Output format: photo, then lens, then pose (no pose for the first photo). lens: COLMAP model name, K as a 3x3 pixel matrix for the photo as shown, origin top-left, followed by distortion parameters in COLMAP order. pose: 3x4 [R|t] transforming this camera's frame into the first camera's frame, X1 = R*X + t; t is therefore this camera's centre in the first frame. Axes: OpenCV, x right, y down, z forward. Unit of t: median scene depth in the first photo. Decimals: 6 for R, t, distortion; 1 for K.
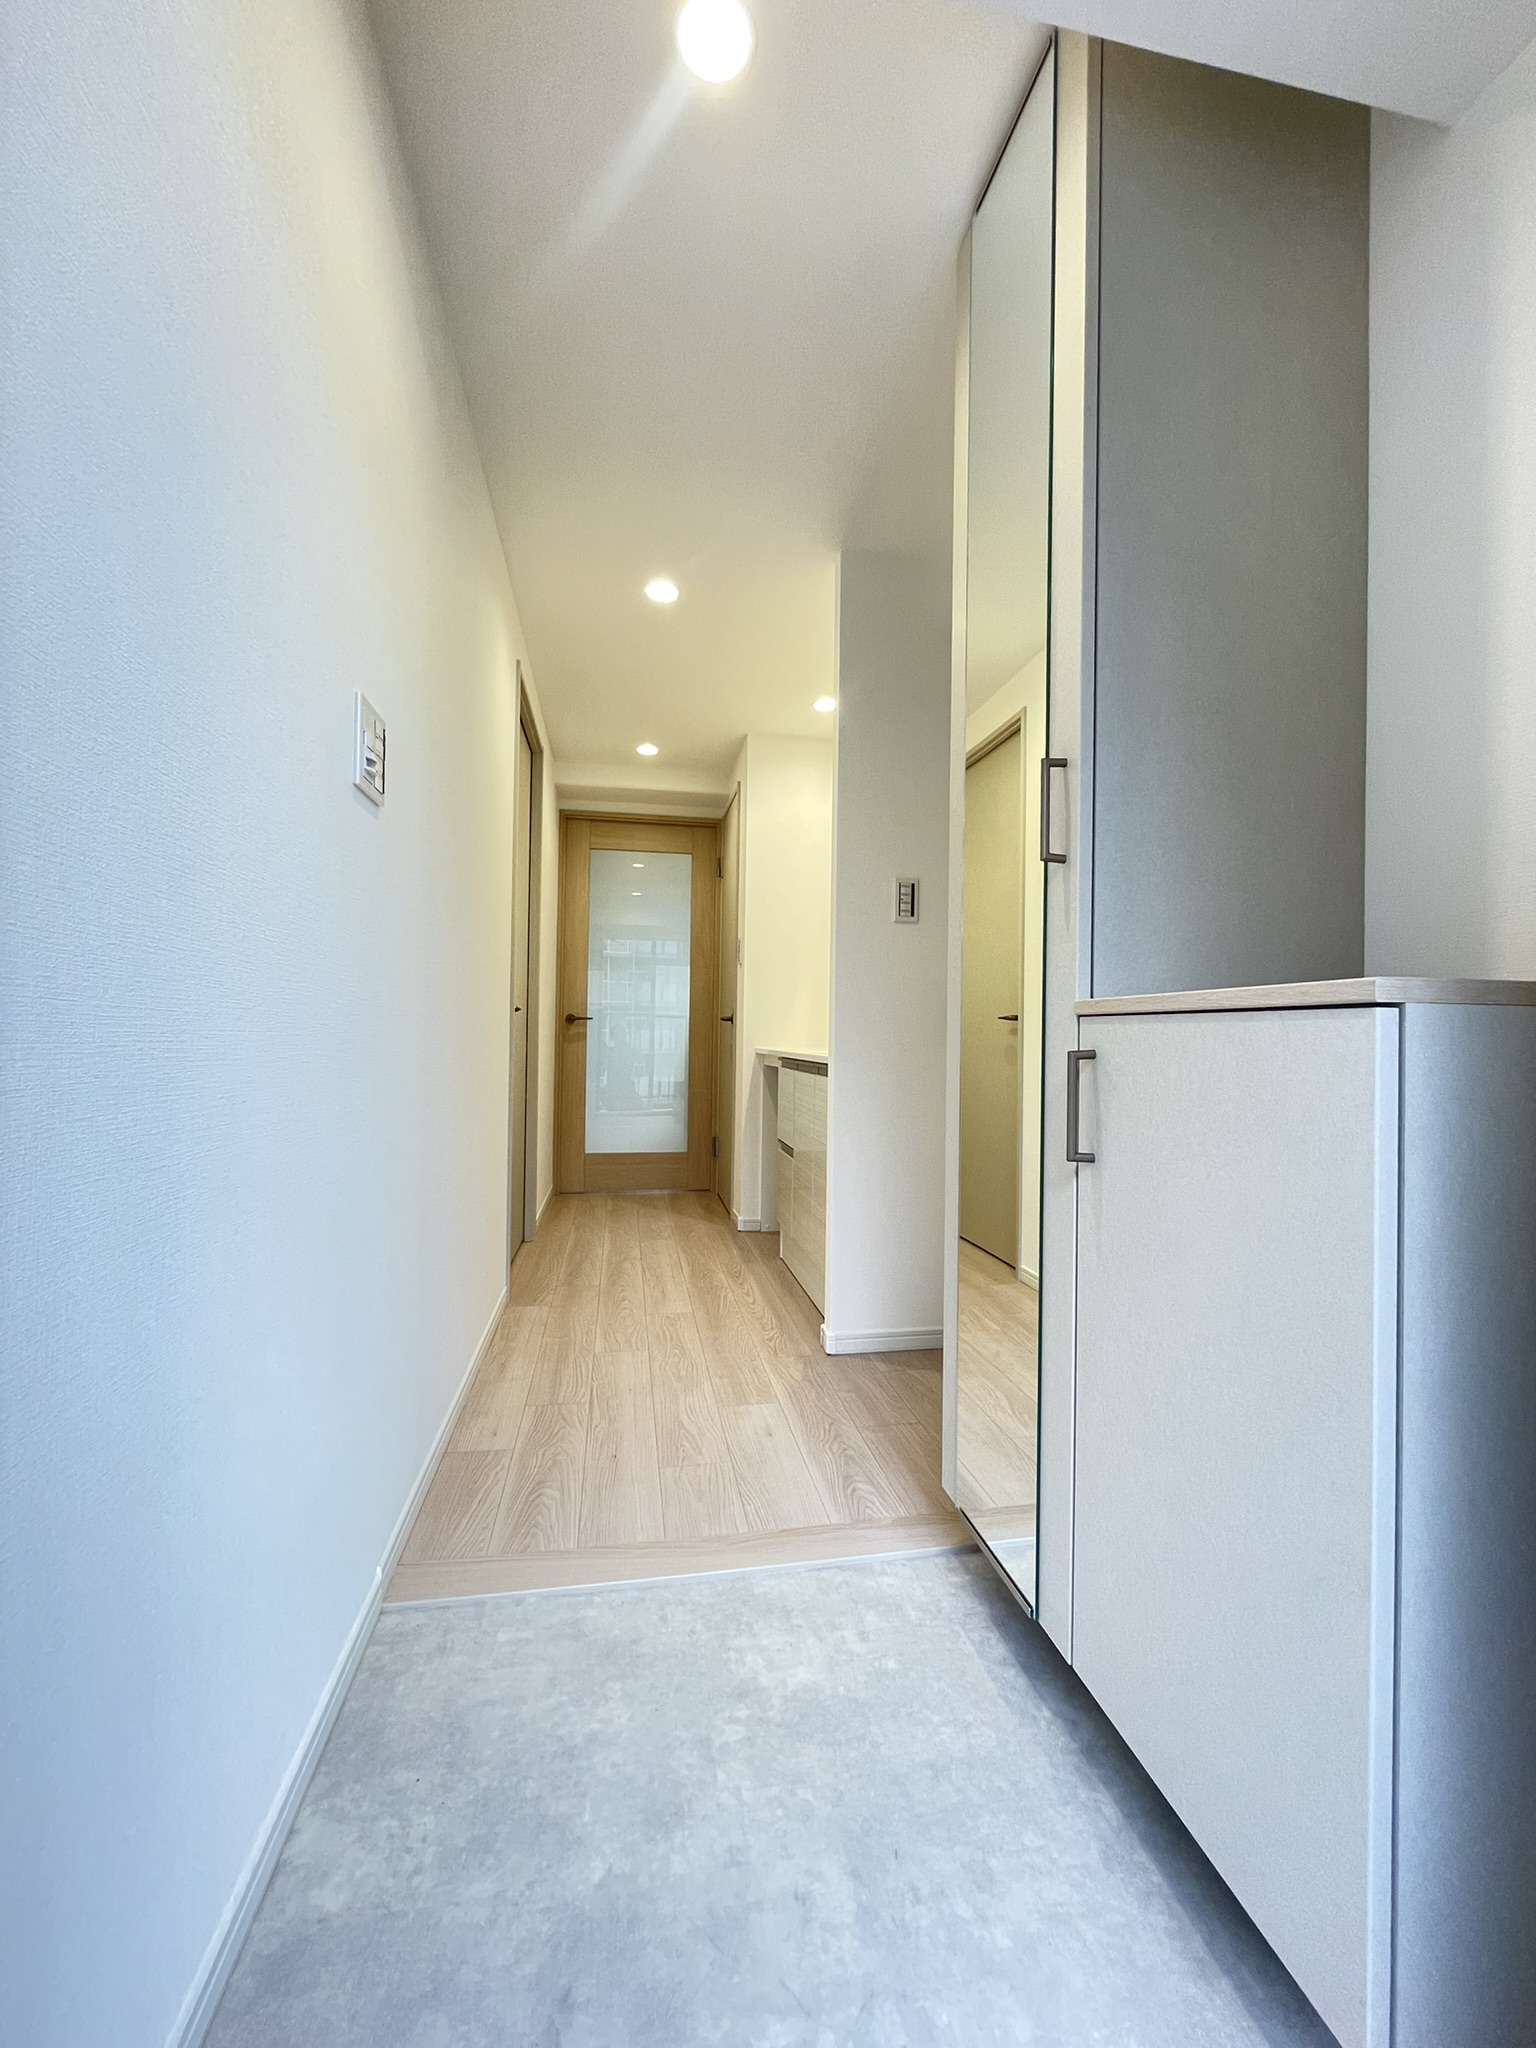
lens RADIAL K [[826.0, 0, 764.0], [0, 826.0, 1023.9], [0, 0, 1]] dist [-0.001202, 0.000114]
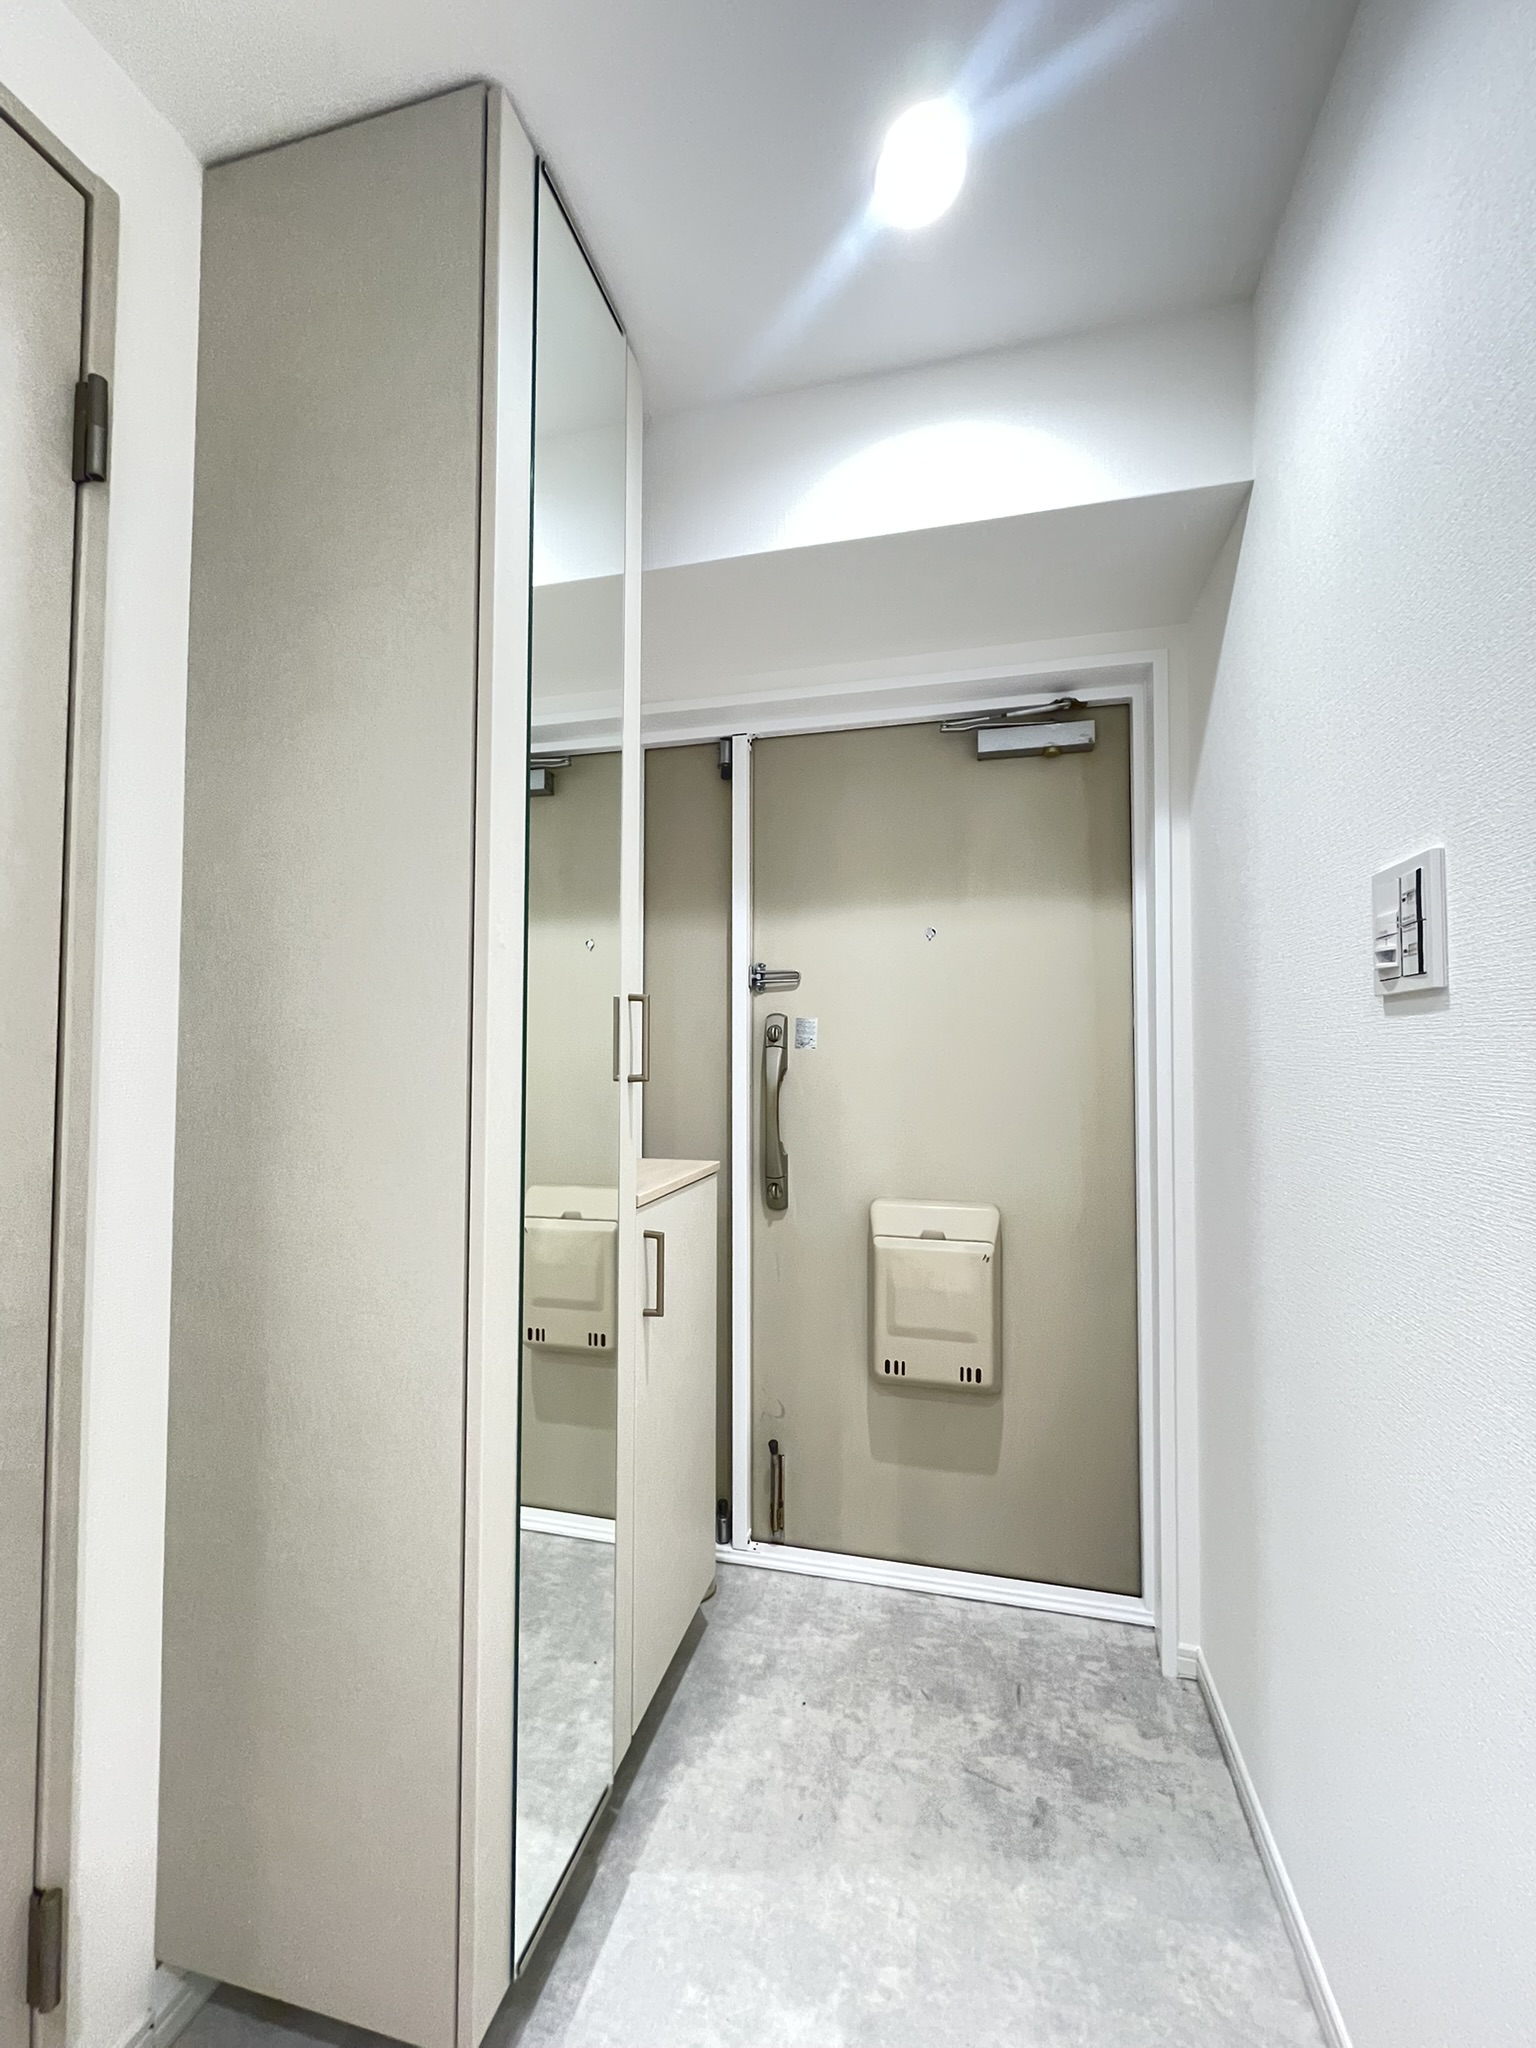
lens RADIAL K [[826.0, 0, 768.2], [0, 826.0, 1029.8], [0, 0, 1]] dist [-0.001202, 0.000114]
pose [[-0.913020, -0.001676, 0.407911, -0.302718], [-0.016214, 0.999350, -0.032185, -0.236528], [-0.407592, -0.036000, -0.912454, 1.992745]]
